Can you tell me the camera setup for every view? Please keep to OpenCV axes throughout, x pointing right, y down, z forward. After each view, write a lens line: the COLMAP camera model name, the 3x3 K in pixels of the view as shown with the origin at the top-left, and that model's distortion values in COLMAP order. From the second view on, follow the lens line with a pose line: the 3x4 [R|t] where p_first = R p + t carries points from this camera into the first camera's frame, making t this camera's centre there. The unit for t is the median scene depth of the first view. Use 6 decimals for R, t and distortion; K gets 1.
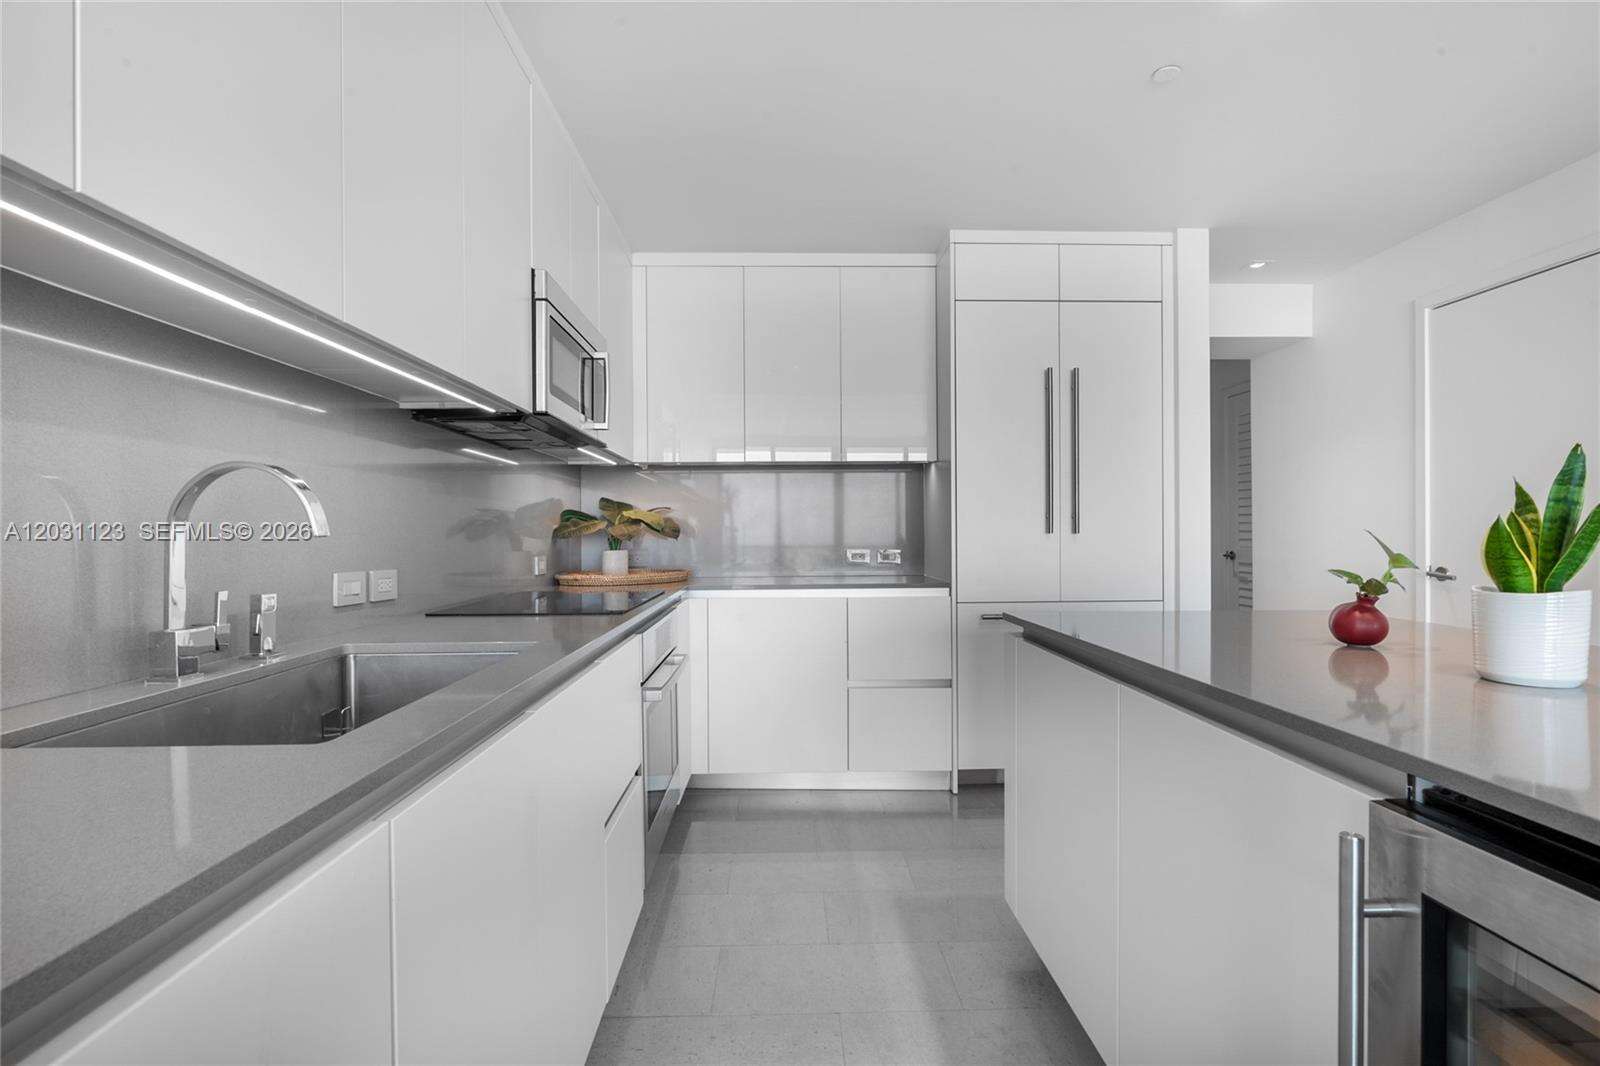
lens RADIAL K [[747.4, 0, 801.4], [0, 747.4, 534.0], [0, 0, 1]] dist [-0.002759, -0.000710]
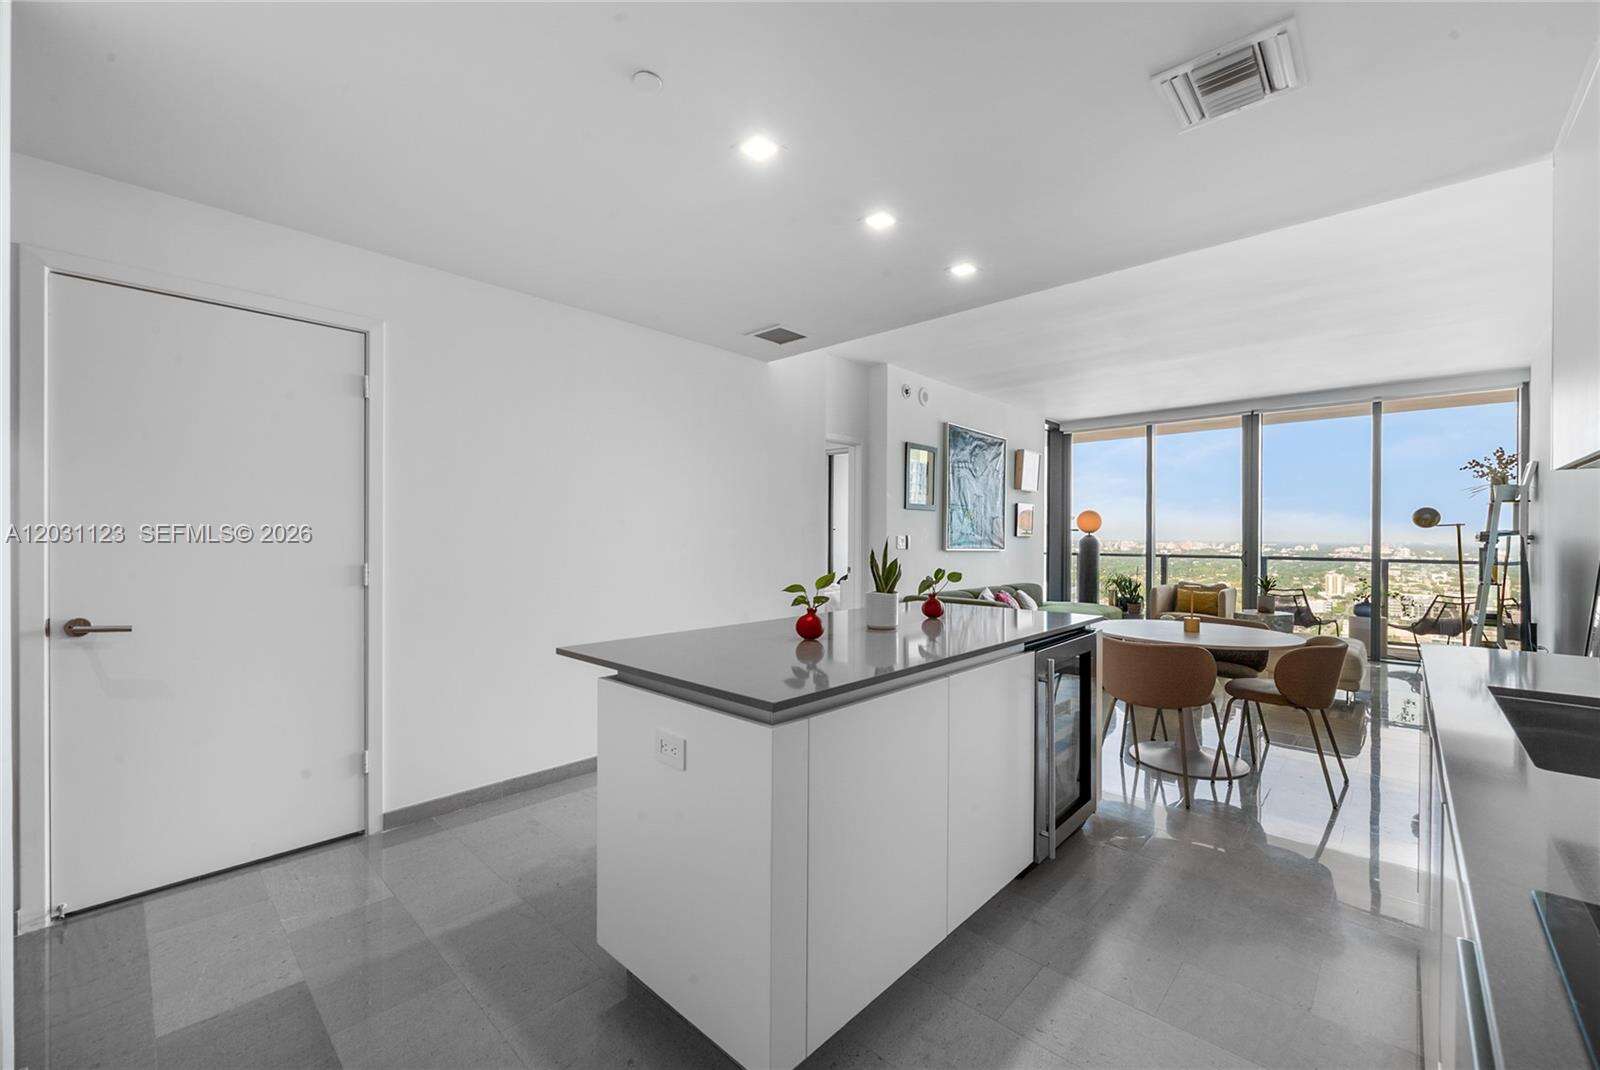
lens RADIAL K [[648.2, 0, 799.2], [0, 648.2, 537.1], [0, 0, 1]] dist [-0.000461, -0.000988]
pose [[-0.701106, -0.004074, 0.713046, -0.144486], [-0.001639, 0.999990, 0.004102, -0.044141], [-0.713055, 0.001707, -0.701106, 0.912337]]
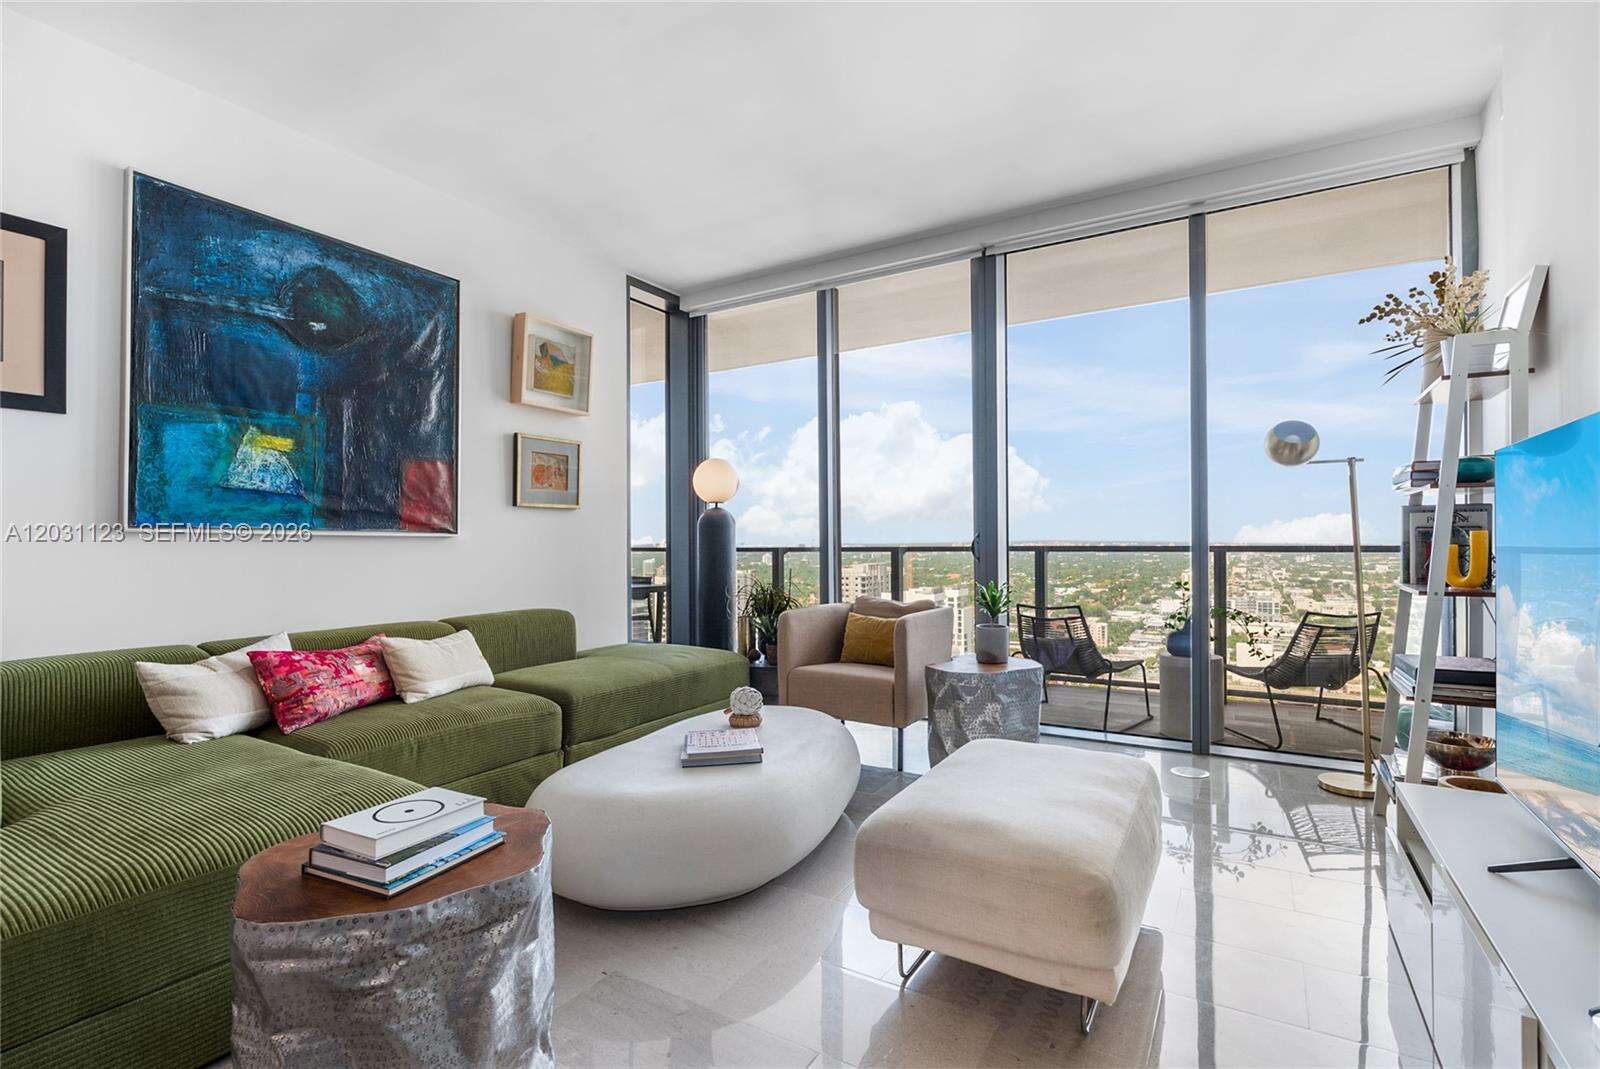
lens RADIAL K [[747.4, 0, 797.8], [0, 747.4, 534.2], [0, 0, 1]] dist [-0.002759, -0.000710]
pose [[-0.833470, 0.009946, 0.552475, -0.080405], [0.009433, 0.999948, -0.003771, 0.019120], [-0.552484, 0.002068, -0.833521, -0.538319]]
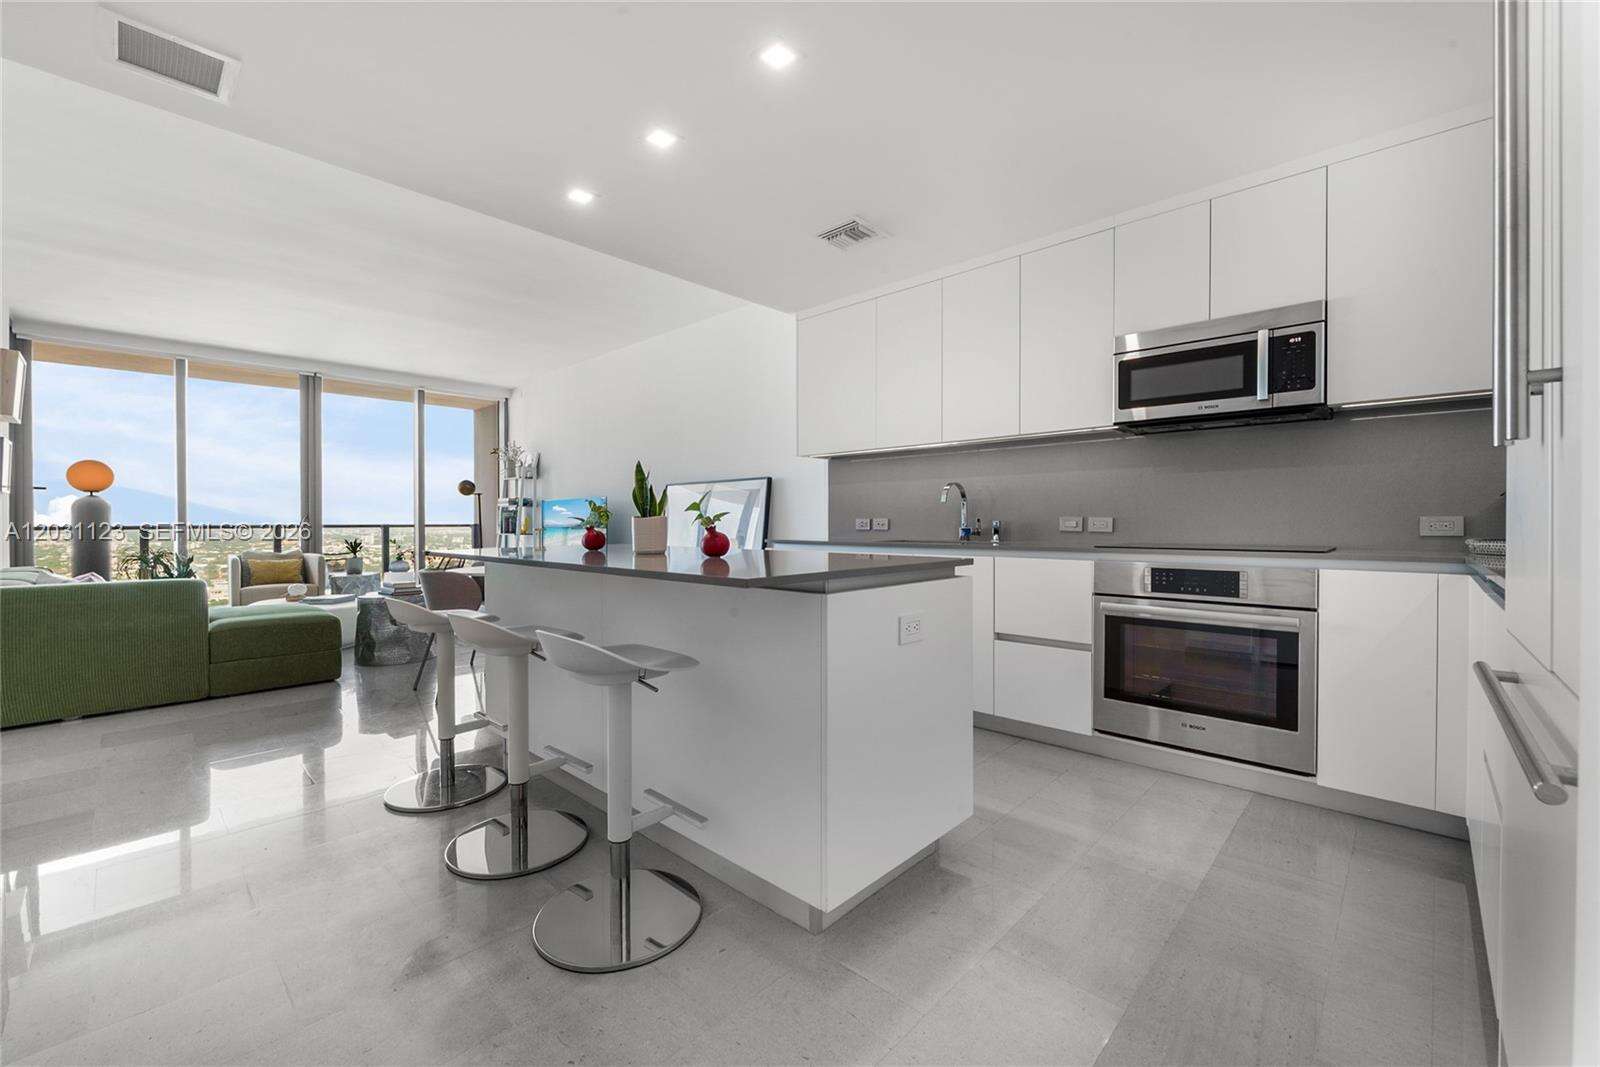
lens RADIAL K [[648.2, 0, 797.6], [0, 648.2, 525.4], [0, 0, 1]] dist [-0.000461, -0.000988]
pose [[-0.712250, 0.013095, -0.701803, 0.744278], [0.006225, 0.999904, 0.012340, 0.025260], [0.701898, 0.004421, -0.712264, 0.979766]]
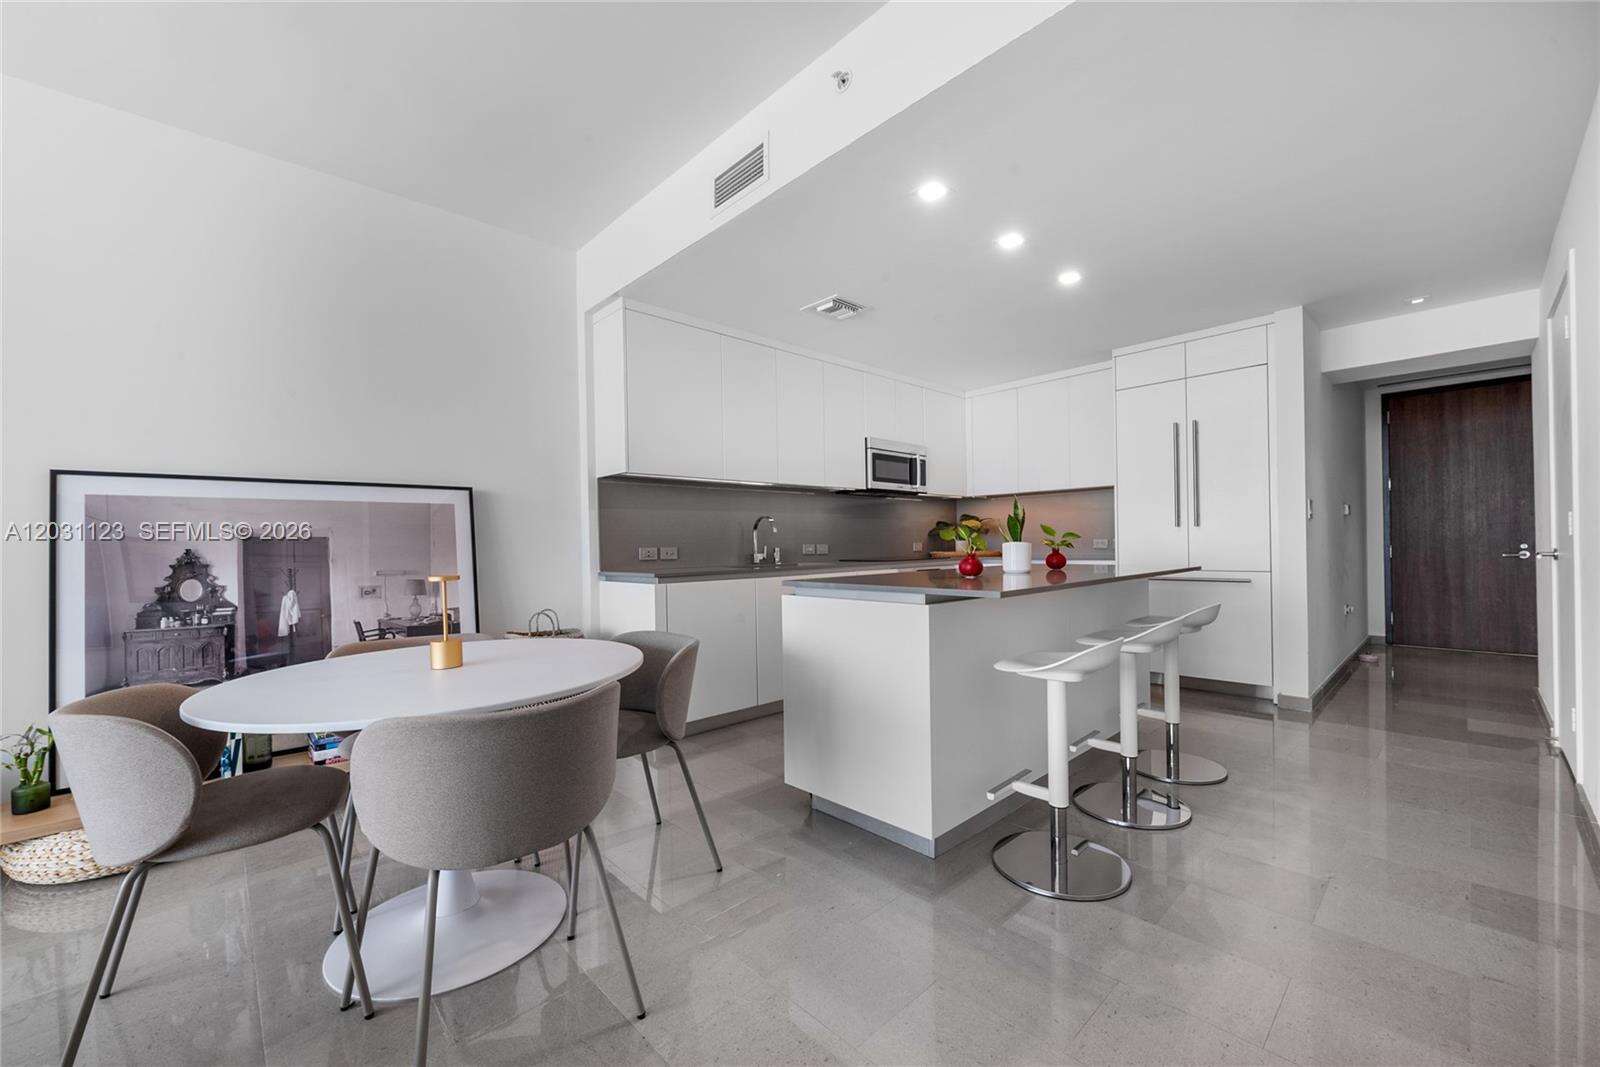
lens RADIAL K [[648.2, 0, 803.6], [0, 648.2, 544.5], [0, 0, 1]] dist [-0.000461, -0.000988]
pose [[0.665495, -0.007320, -0.746366, 0.828382], [0.012107, 0.999926, 0.000989, 0.025519], [0.746304, -0.009695, 0.665535, -0.508113]]
